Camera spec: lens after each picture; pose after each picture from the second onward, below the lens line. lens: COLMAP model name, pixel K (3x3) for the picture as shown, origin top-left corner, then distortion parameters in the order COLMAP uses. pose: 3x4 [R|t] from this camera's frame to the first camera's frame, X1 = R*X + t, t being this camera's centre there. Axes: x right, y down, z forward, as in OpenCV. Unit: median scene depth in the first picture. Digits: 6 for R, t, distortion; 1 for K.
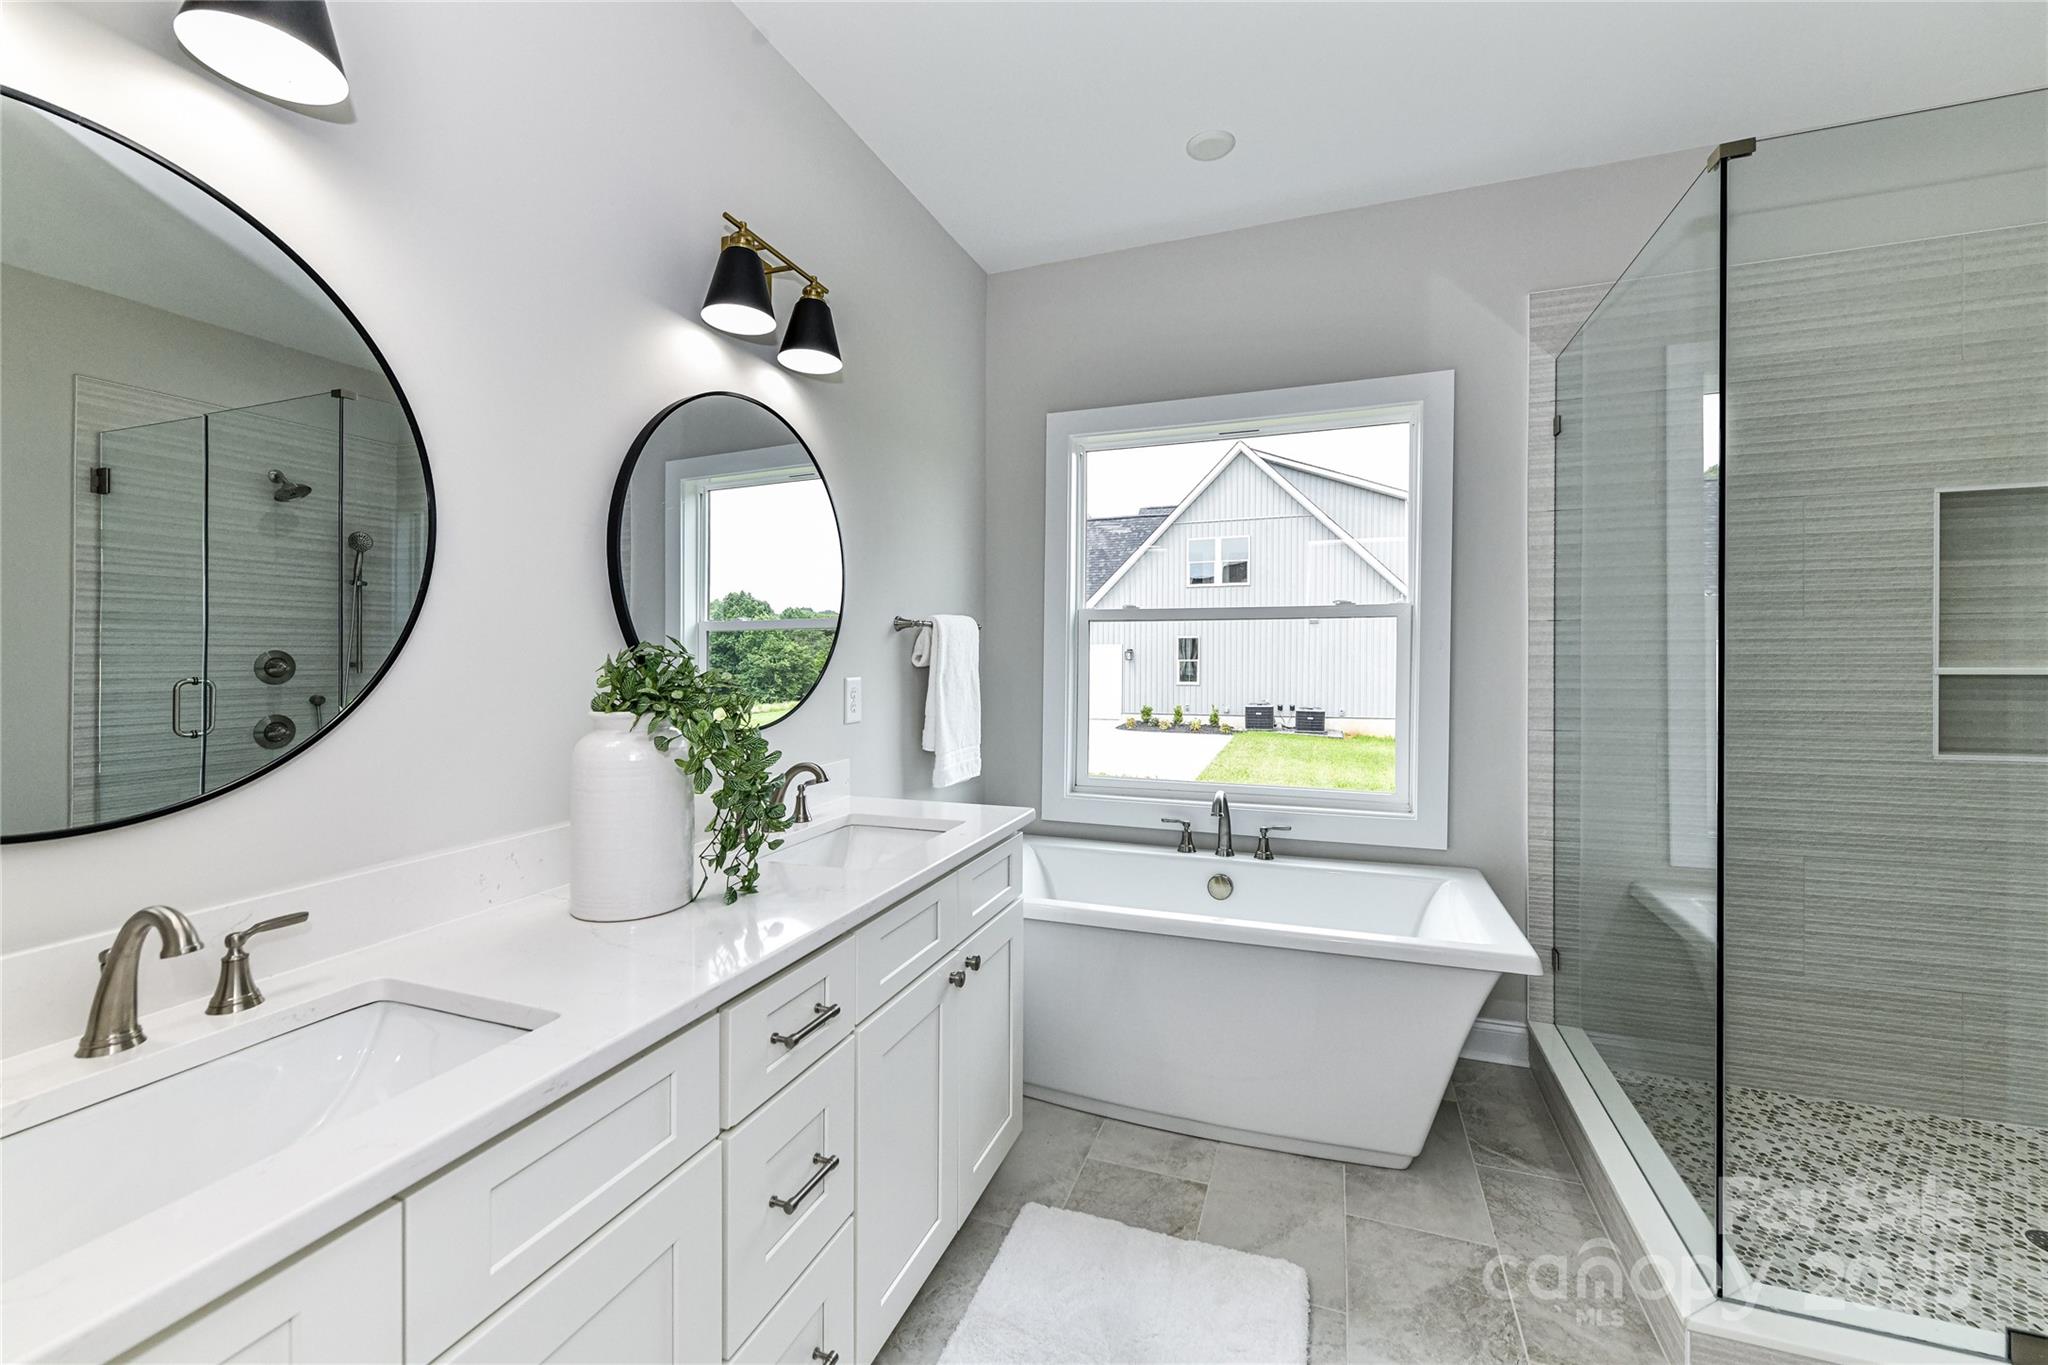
lens RADIAL K [[828.7, 0, 1028.1], [0, 828.7, 661.9], [0, 0, 1]] dist [0.003023, -0.000535]
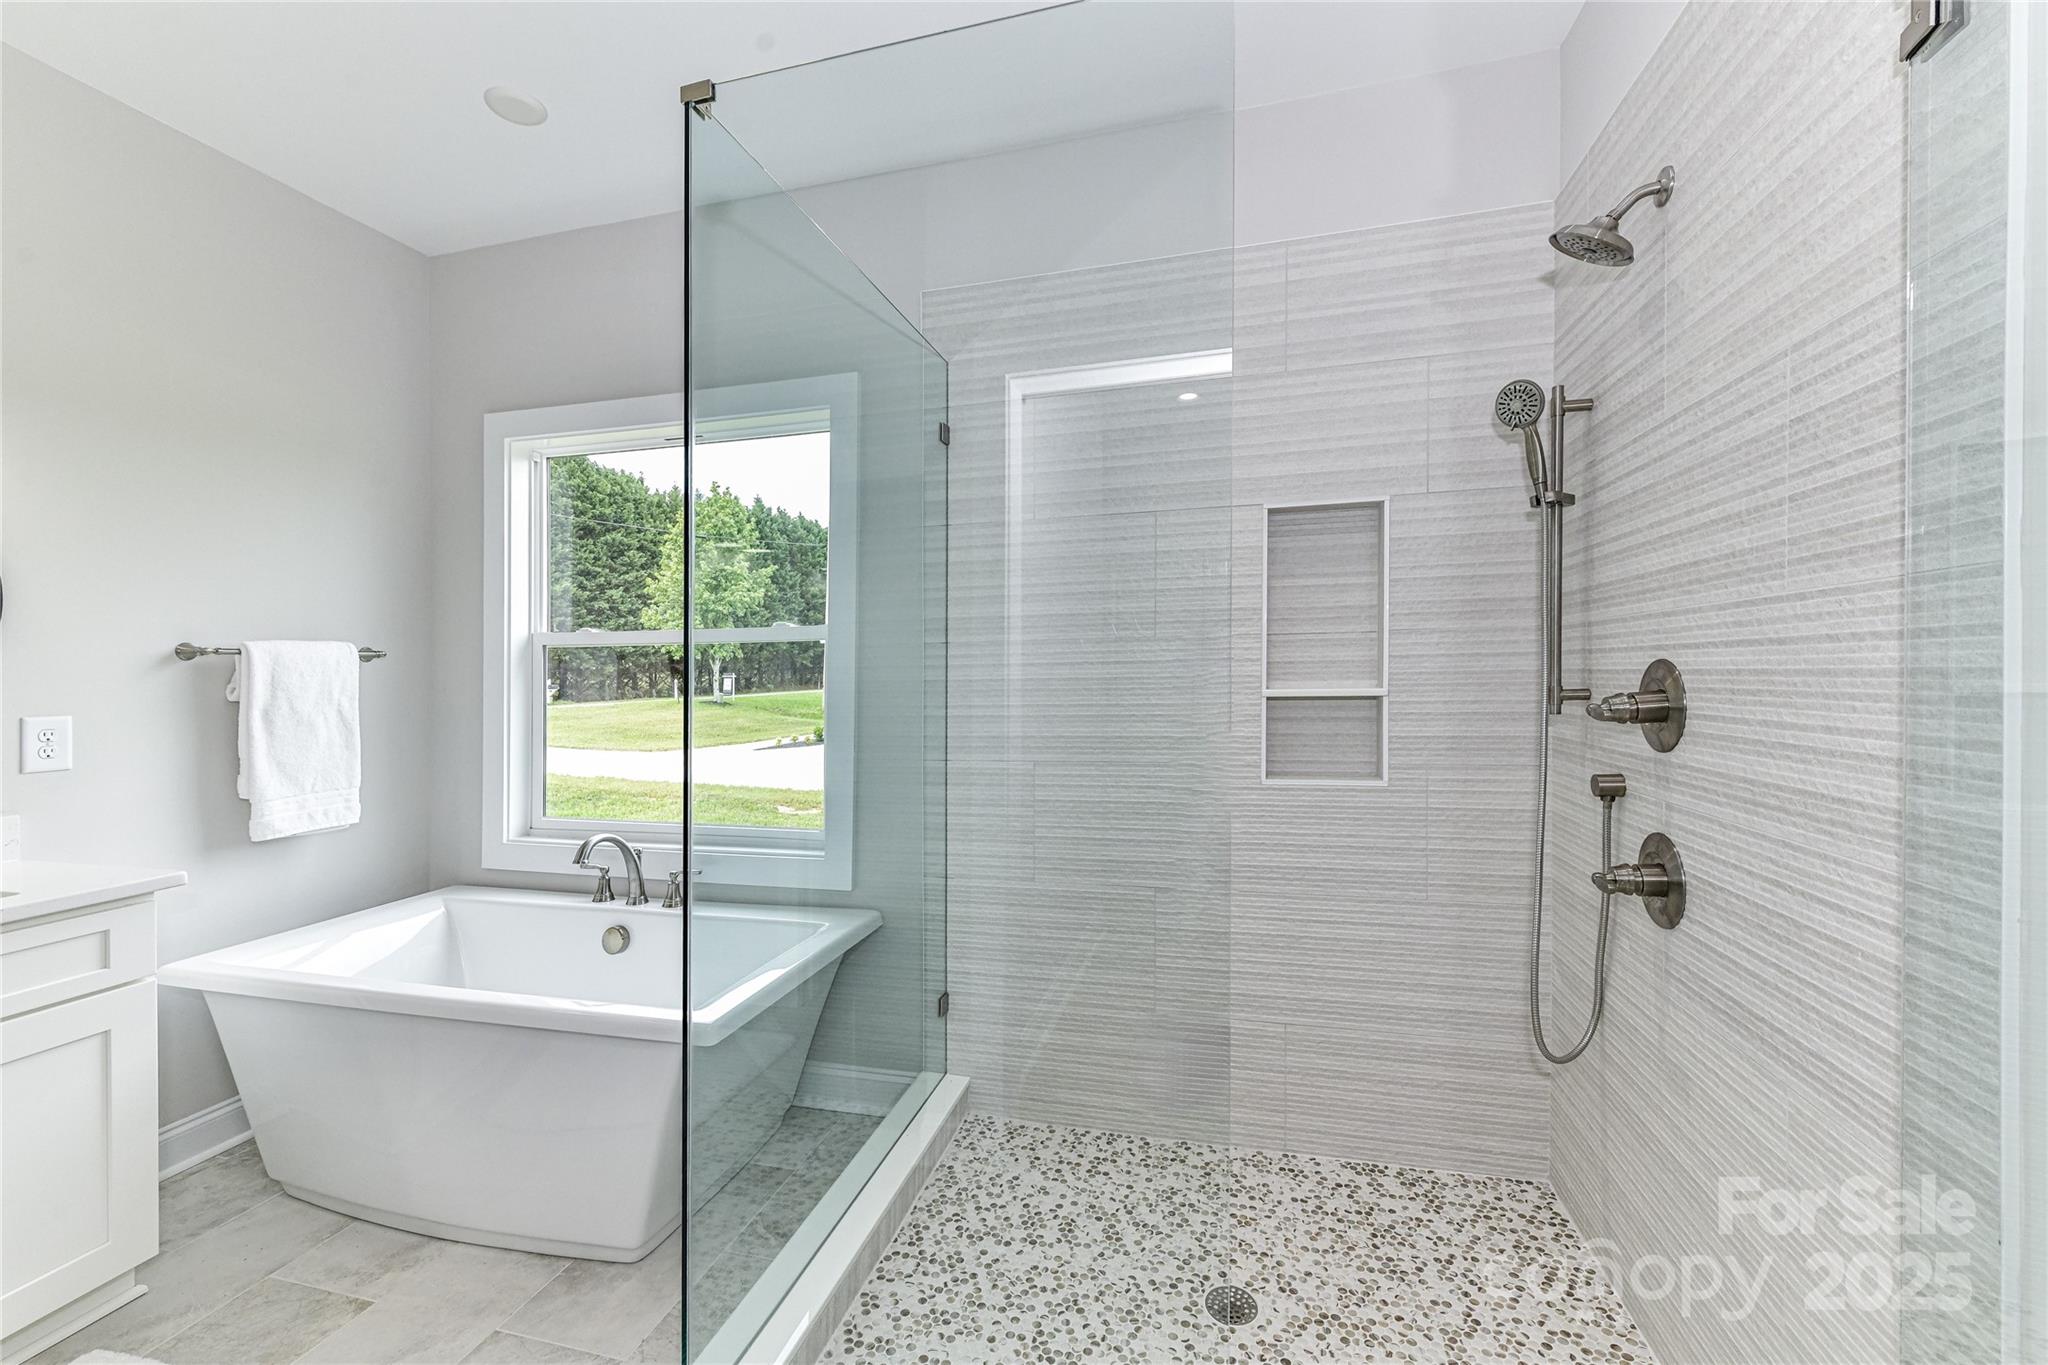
lens RADIAL K [[828.7, 0, 1016.2], [0, 828.7, 688.0], [0, 0, 1]] dist [0.003023, -0.000535]
pose [[0.994462, -0.012229, 0.104381, 0.703038], [0.011480, 0.999904, 0.007770, -0.005993], [-0.104466, -0.006529, 0.994507, 0.070778]]
